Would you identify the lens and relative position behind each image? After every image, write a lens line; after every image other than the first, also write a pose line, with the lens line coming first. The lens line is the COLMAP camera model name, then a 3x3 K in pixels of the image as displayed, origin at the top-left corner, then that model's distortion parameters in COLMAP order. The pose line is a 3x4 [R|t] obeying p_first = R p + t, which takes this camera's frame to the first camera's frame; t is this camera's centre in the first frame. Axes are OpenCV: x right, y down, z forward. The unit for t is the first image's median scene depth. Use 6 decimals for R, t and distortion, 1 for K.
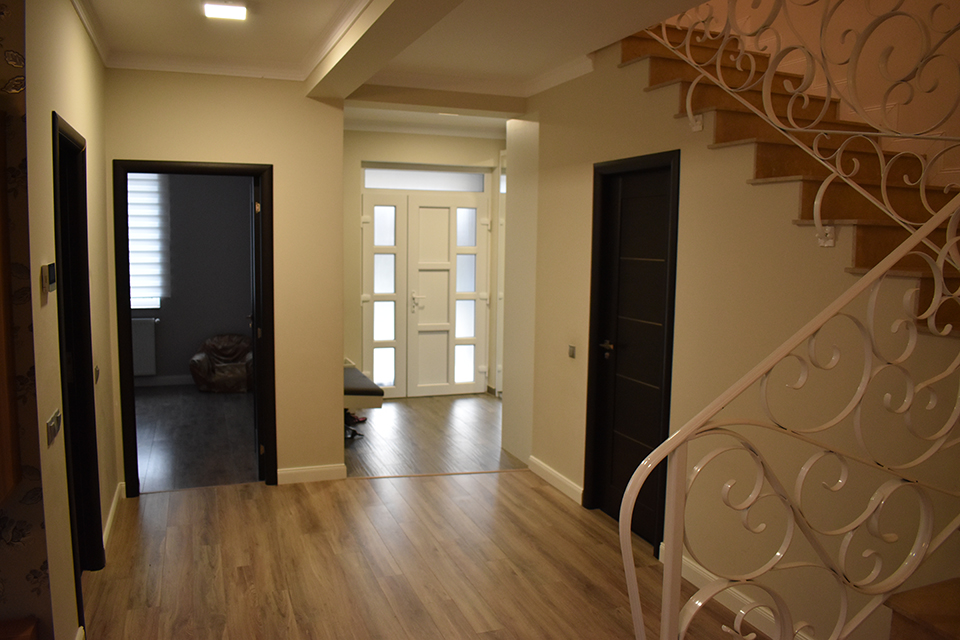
lens RADIAL K [[761.8, 0, 481.1], [0, 761.8, 318.9], [0, 0, 1]] dist [-0.082810, -0.002888]
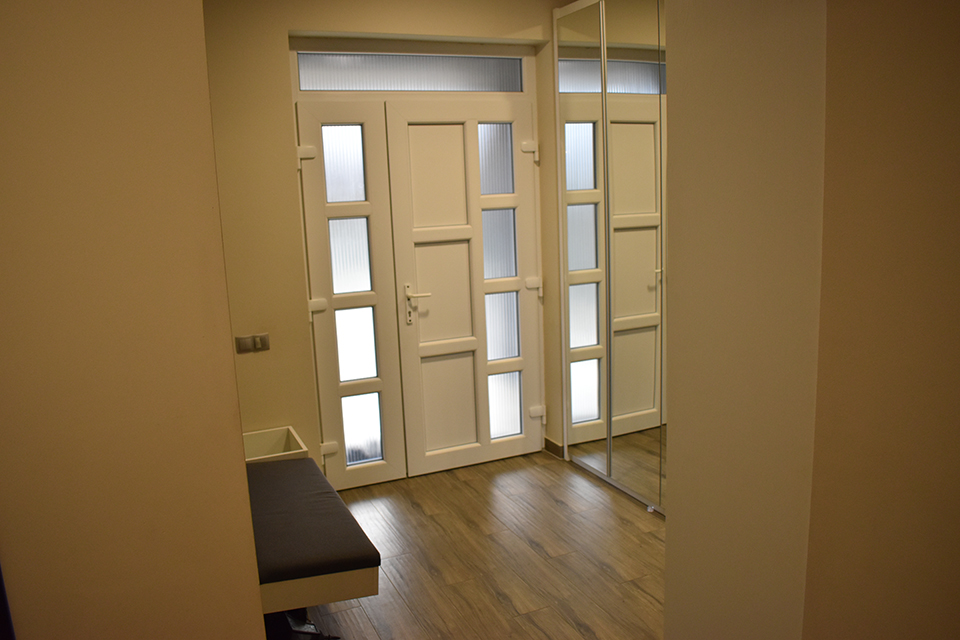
lens RADIAL K [[761.8, 0, 478.1], [0, 761.8, 318.9], [0, 0, 1]] dist [-0.082810, -0.002888]
pose [[0.996505, -0.067230, 0.049572, -0.066779], [0.064083, 0.995982, 0.062552, -0.042053], [-0.053578, -0.059157, 0.996810, 0.461435]]
